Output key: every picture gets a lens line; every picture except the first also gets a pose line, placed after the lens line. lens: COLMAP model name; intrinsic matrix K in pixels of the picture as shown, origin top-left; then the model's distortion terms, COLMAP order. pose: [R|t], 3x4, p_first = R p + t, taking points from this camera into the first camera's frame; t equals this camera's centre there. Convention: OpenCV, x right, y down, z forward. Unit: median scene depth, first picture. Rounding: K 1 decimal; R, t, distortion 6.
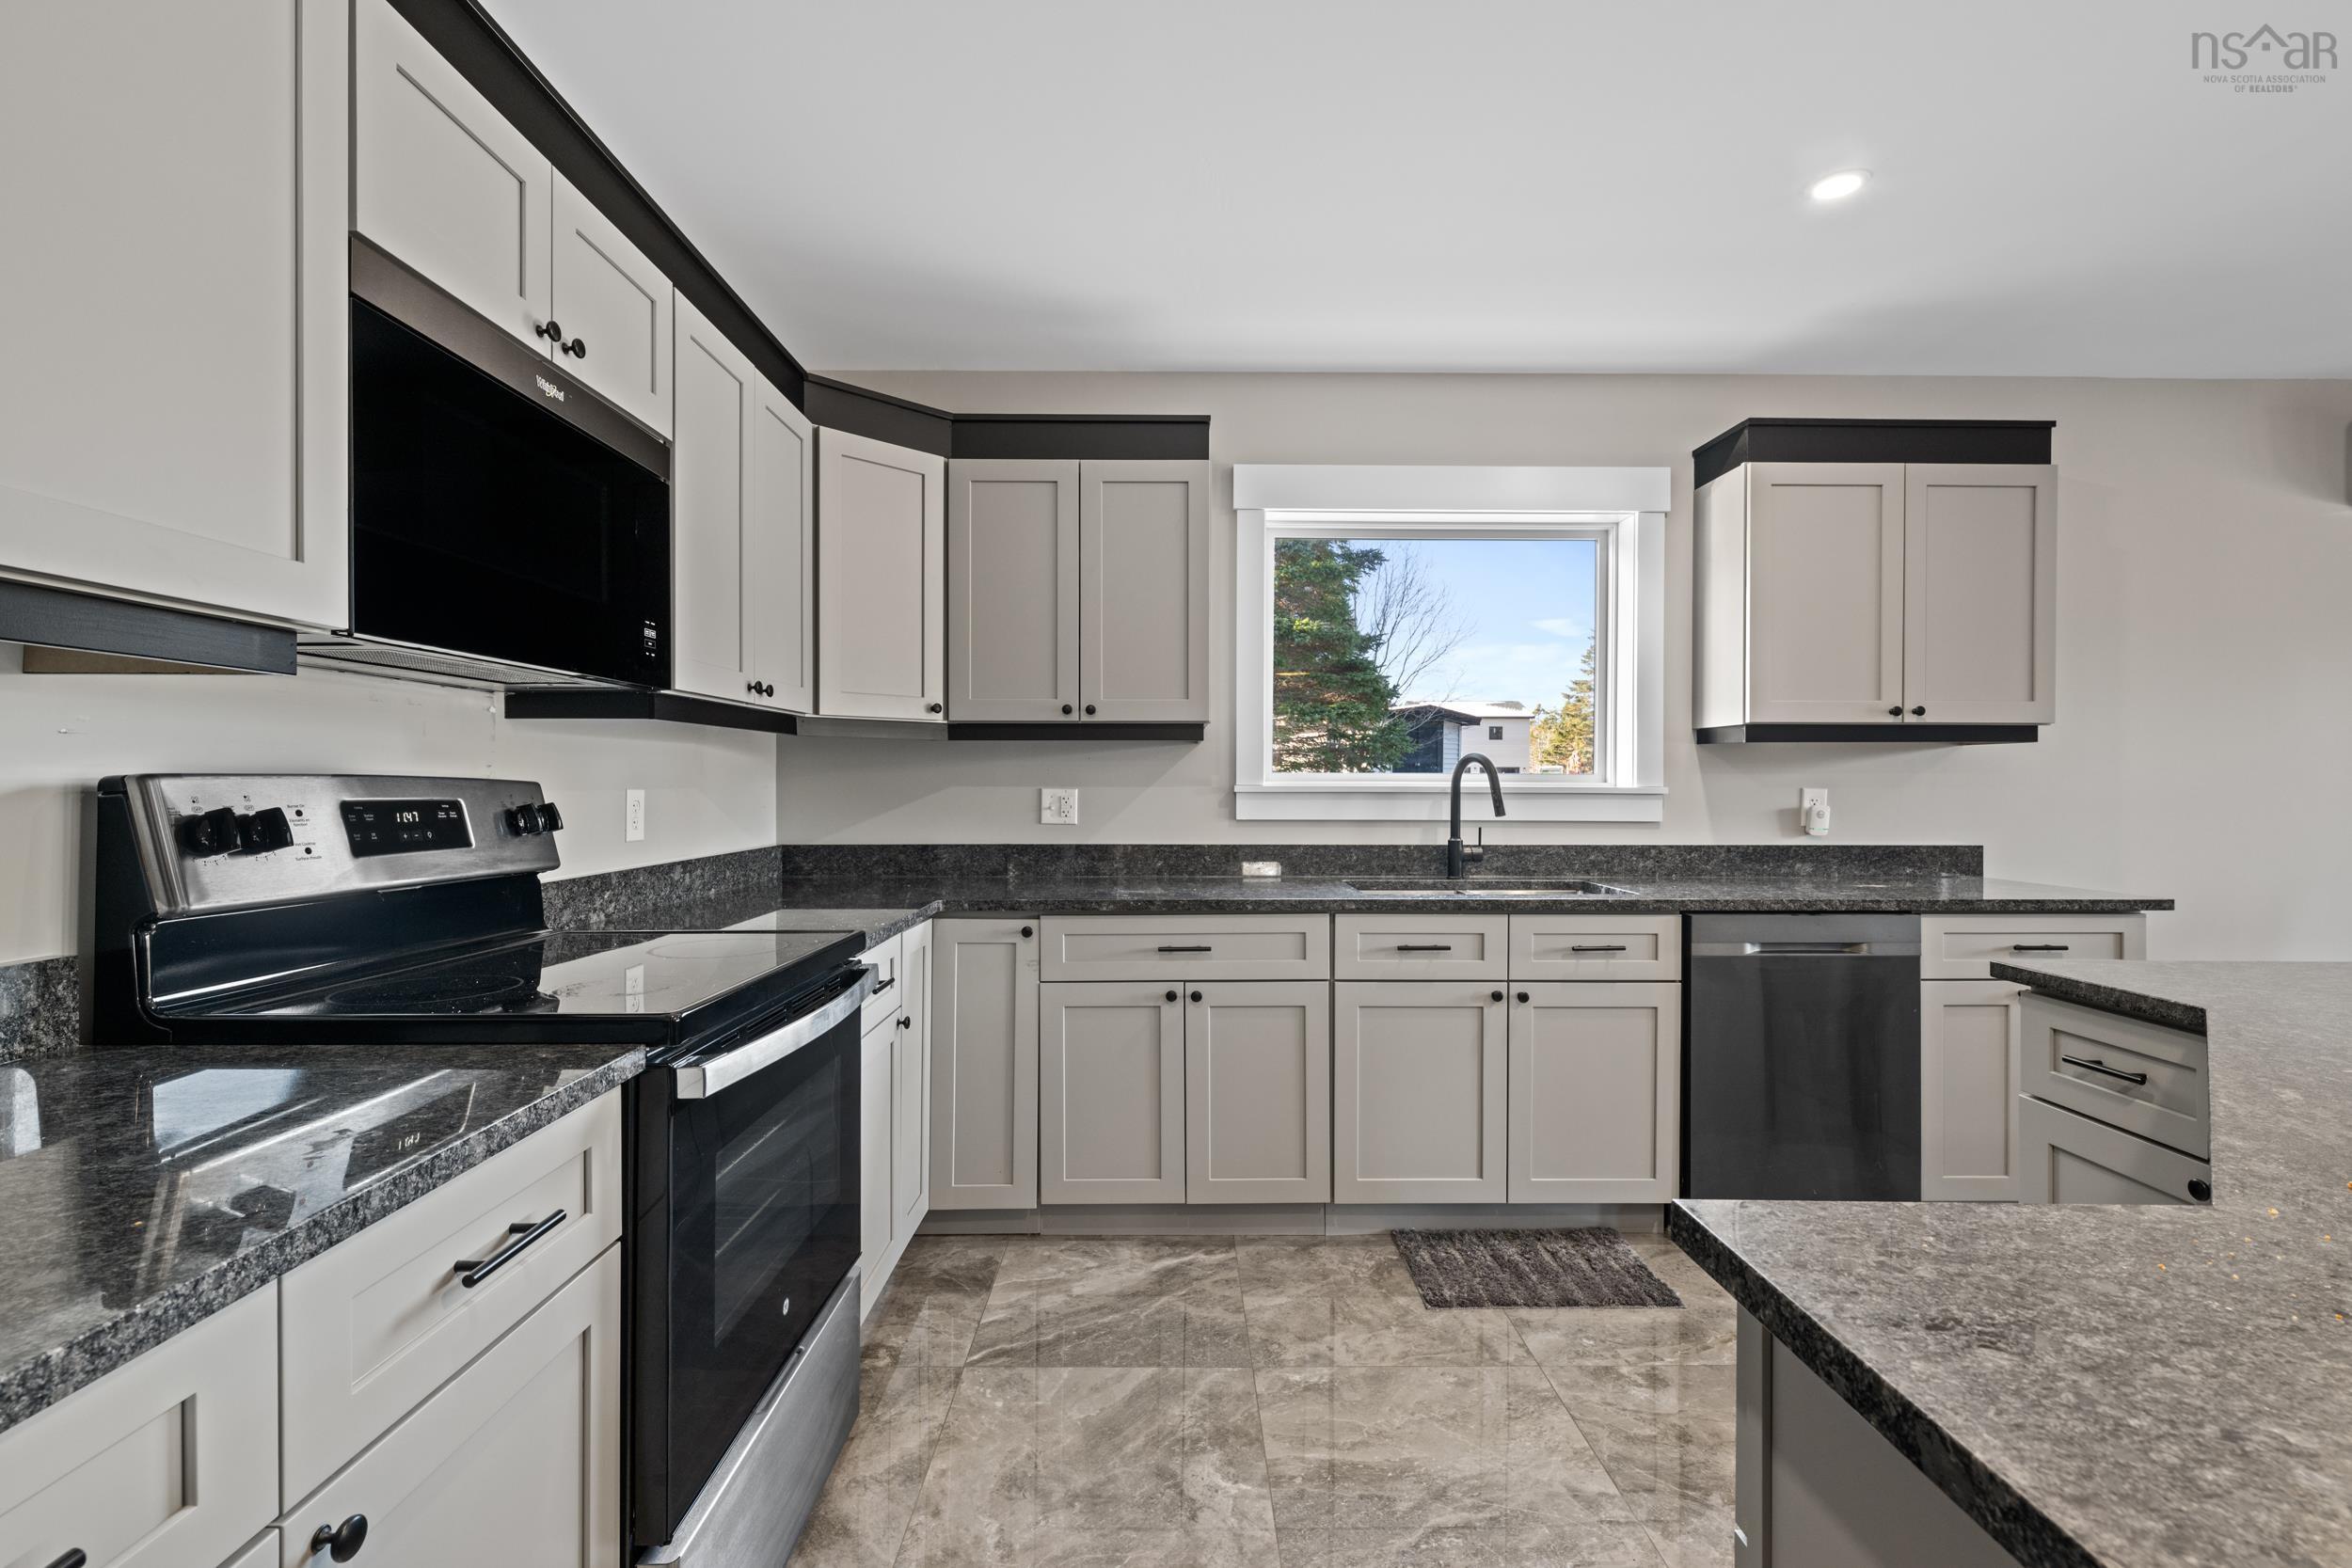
lens RADIAL K [[1050.4, 0, 1176.0], [0, 1050.4, 791.1], [0, 0, 1]] dist [-0.012880, 0.003743]
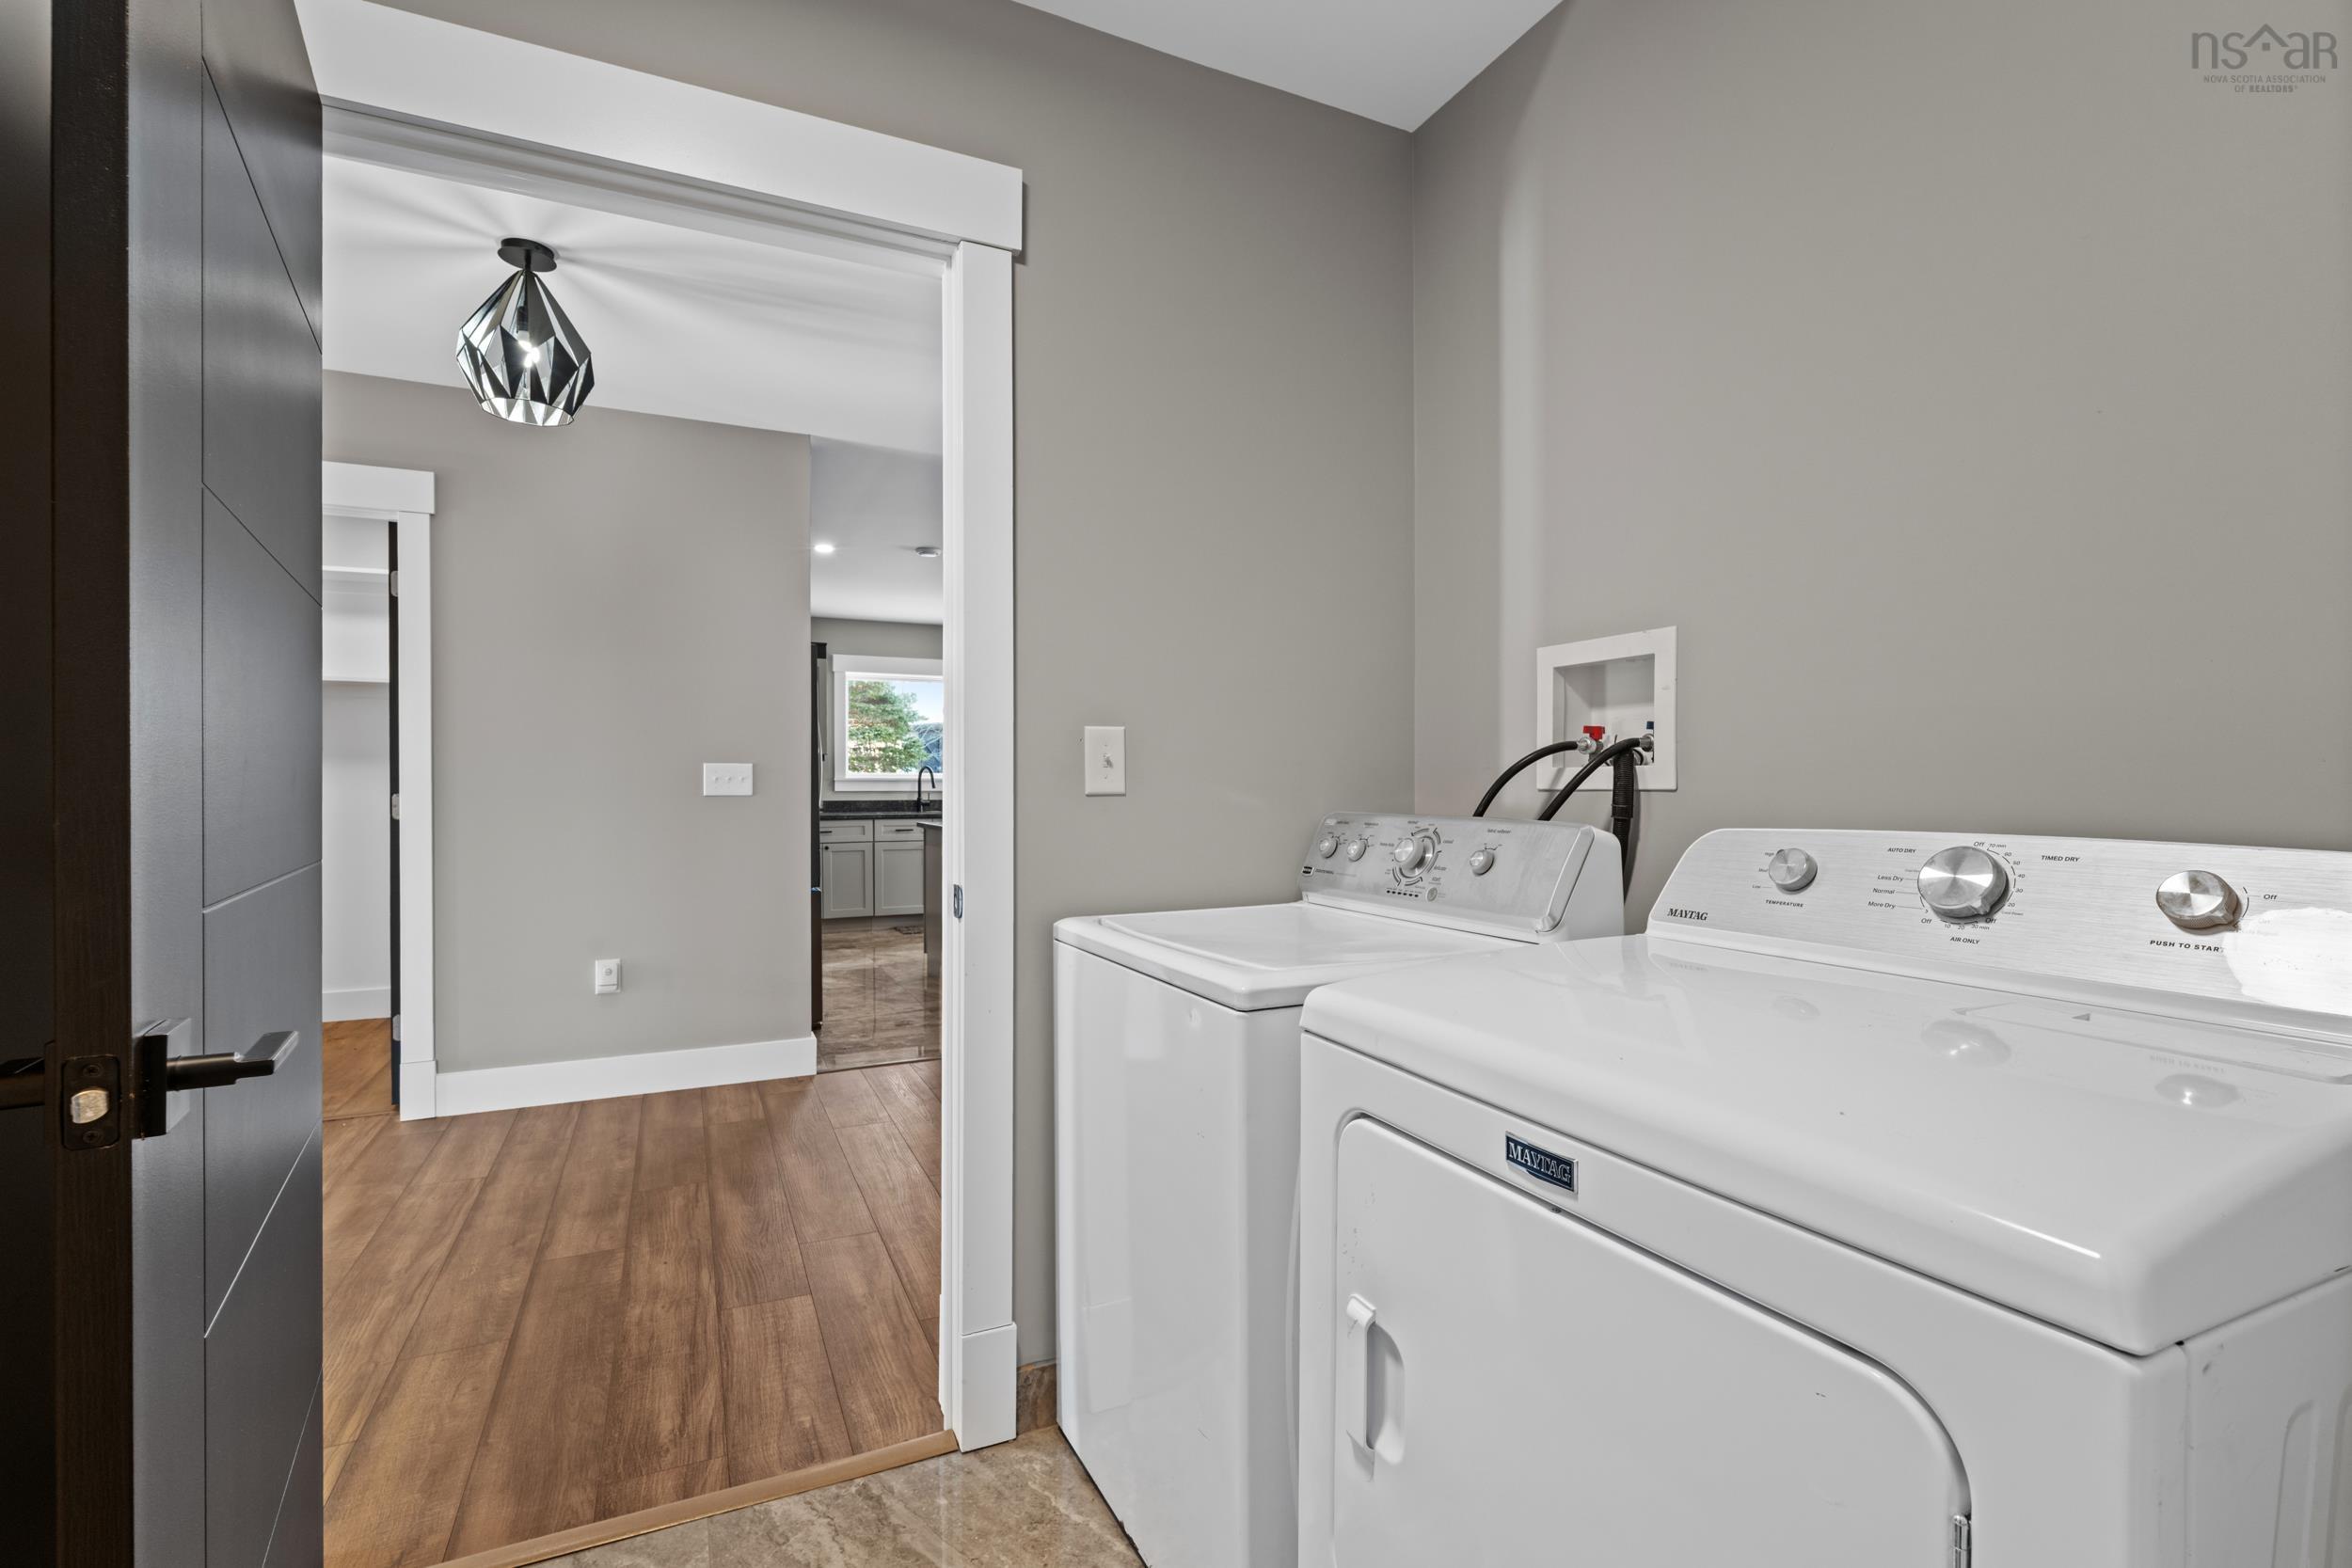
lens RADIAL K [[1050.4, 0, 1174.2], [0, 1050.4, 782.1], [0, 0, 1]] dist [-0.012880, 0.003743]
pose [[0.907588, -0.002993, 0.419850, -0.275336], [0.005521, 0.999973, -0.004806, 0.022389], [-0.419825, 0.006680, 0.907581, -1.737148]]
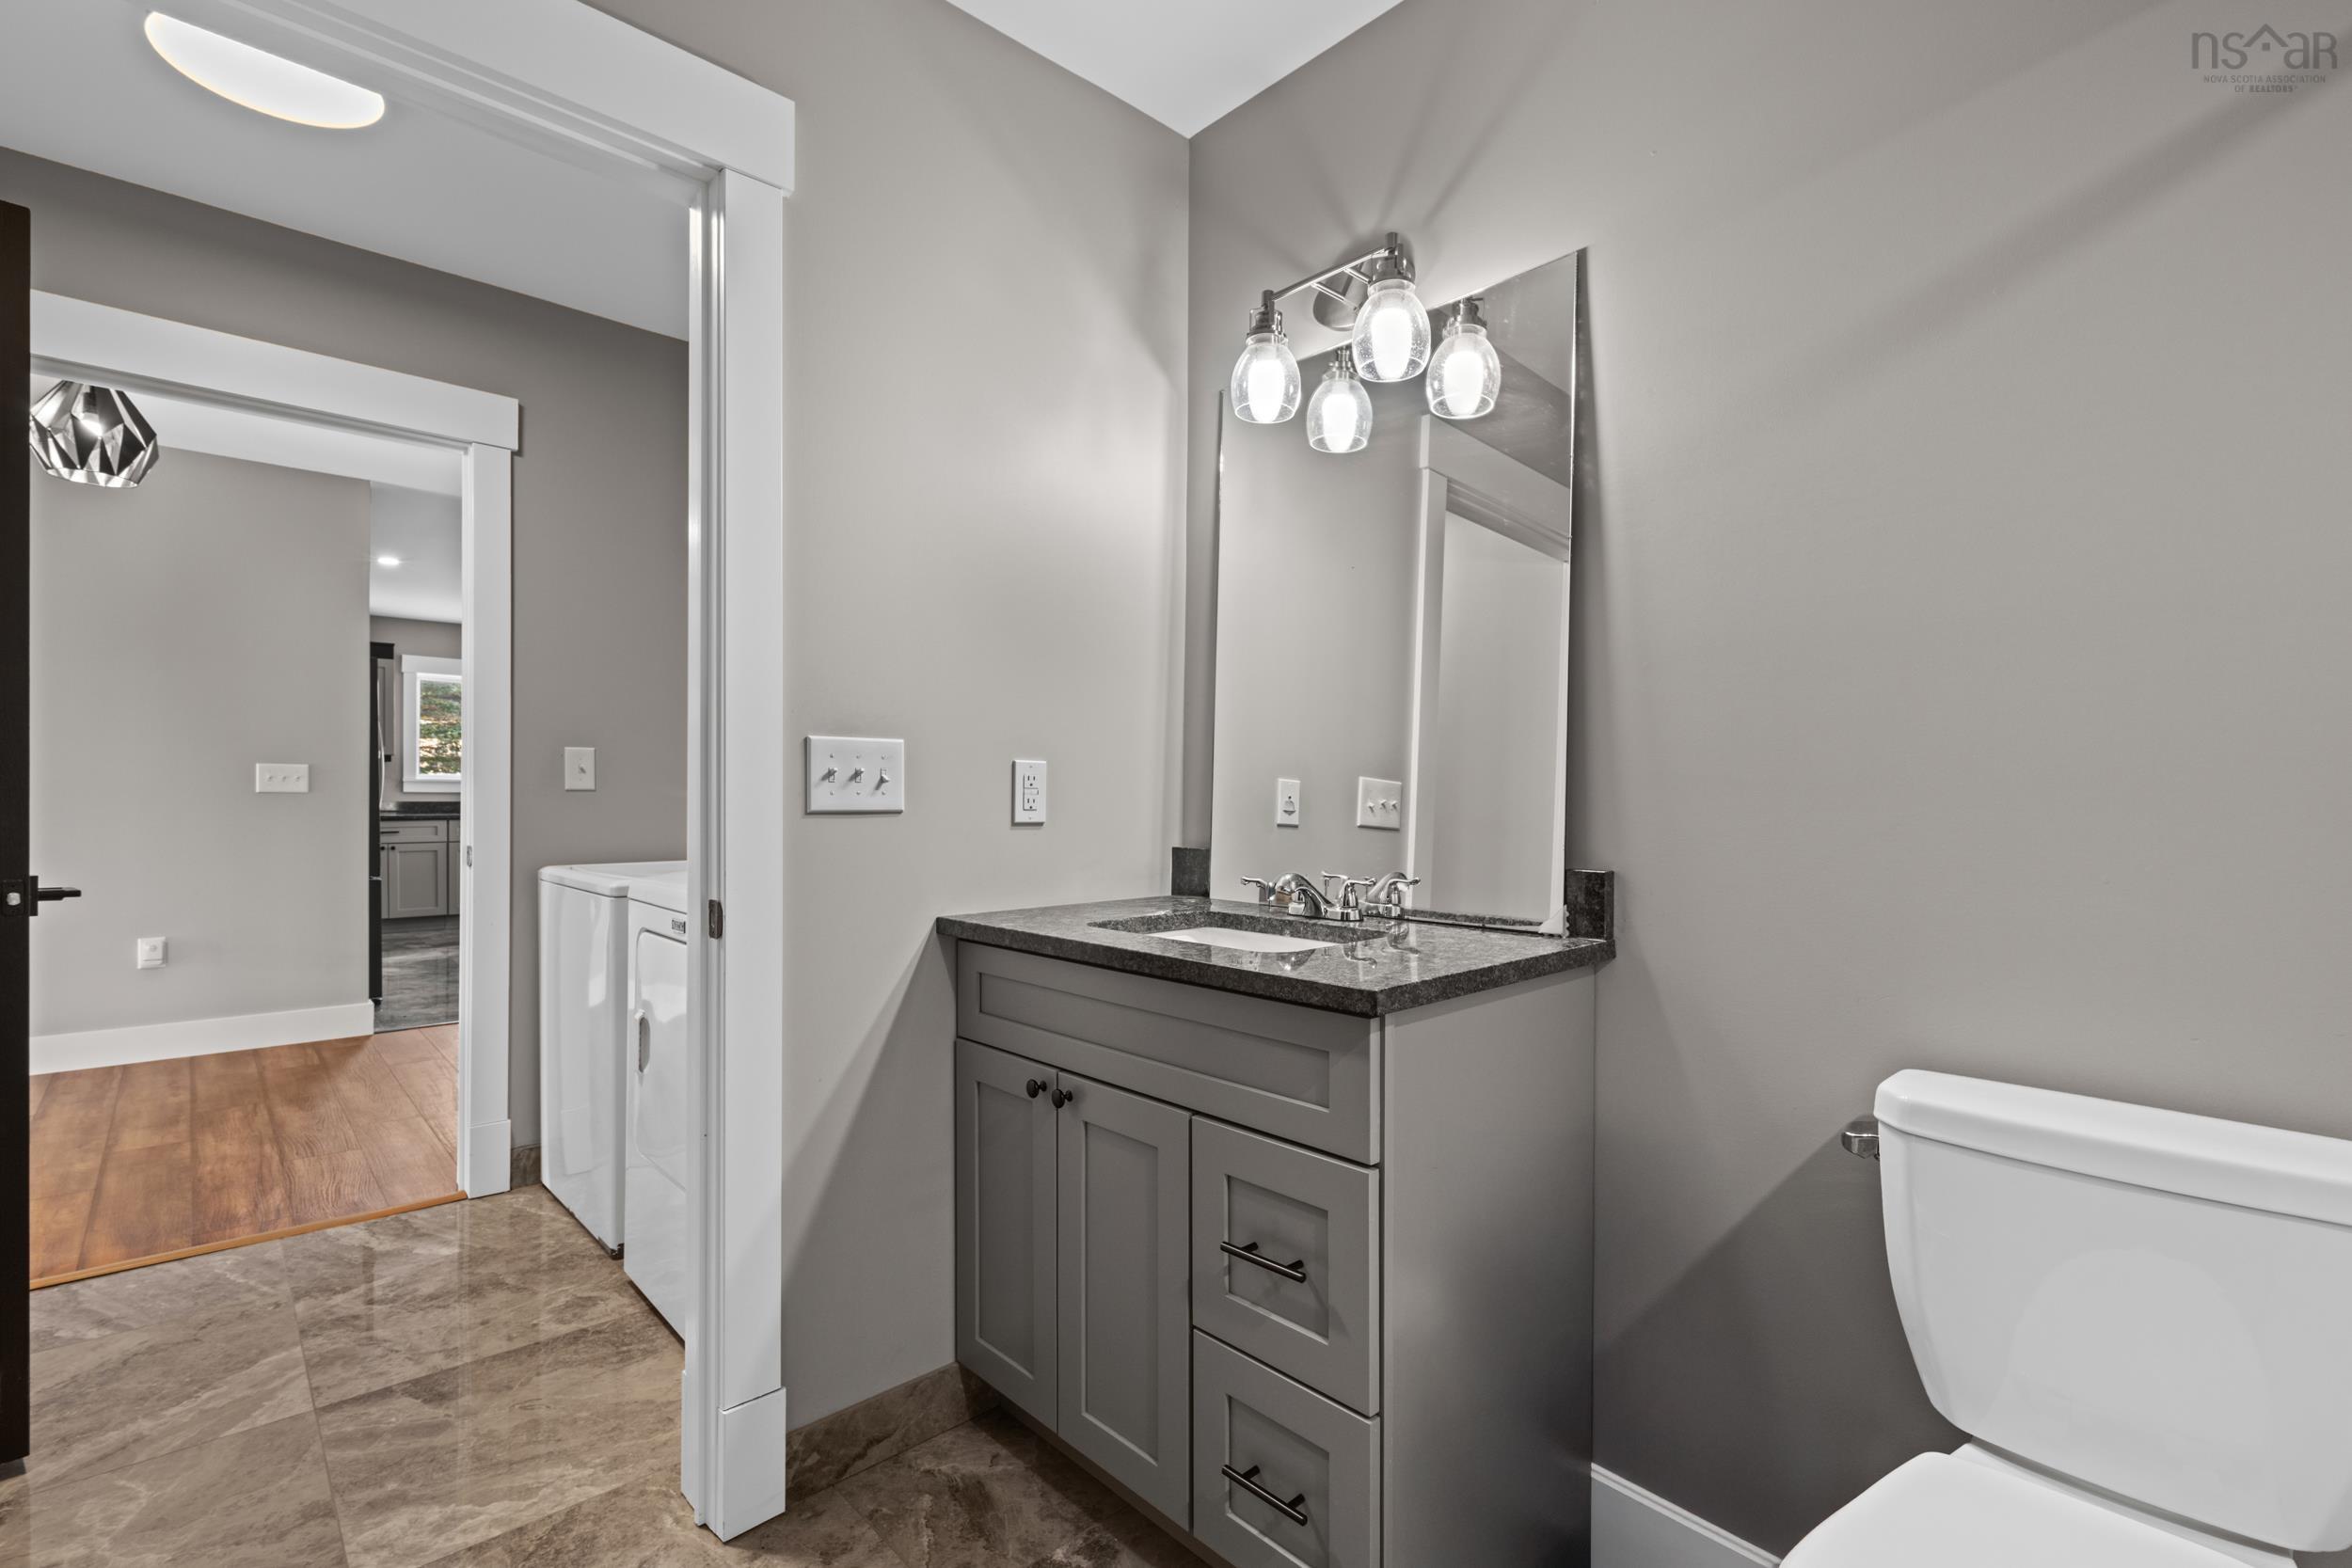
lens RADIAL K [[1050.4, 0, 1178.4], [0, 1050.4, 801.6], [0, 0, 1]] dist [-0.012880, 0.003743]
pose [[0.730014, -0.000655, 0.683432, -0.309532], [-0.004235, 0.999976, 0.005481, 0.028443], [-0.683419, -0.006896, 0.729993, -2.205493]]
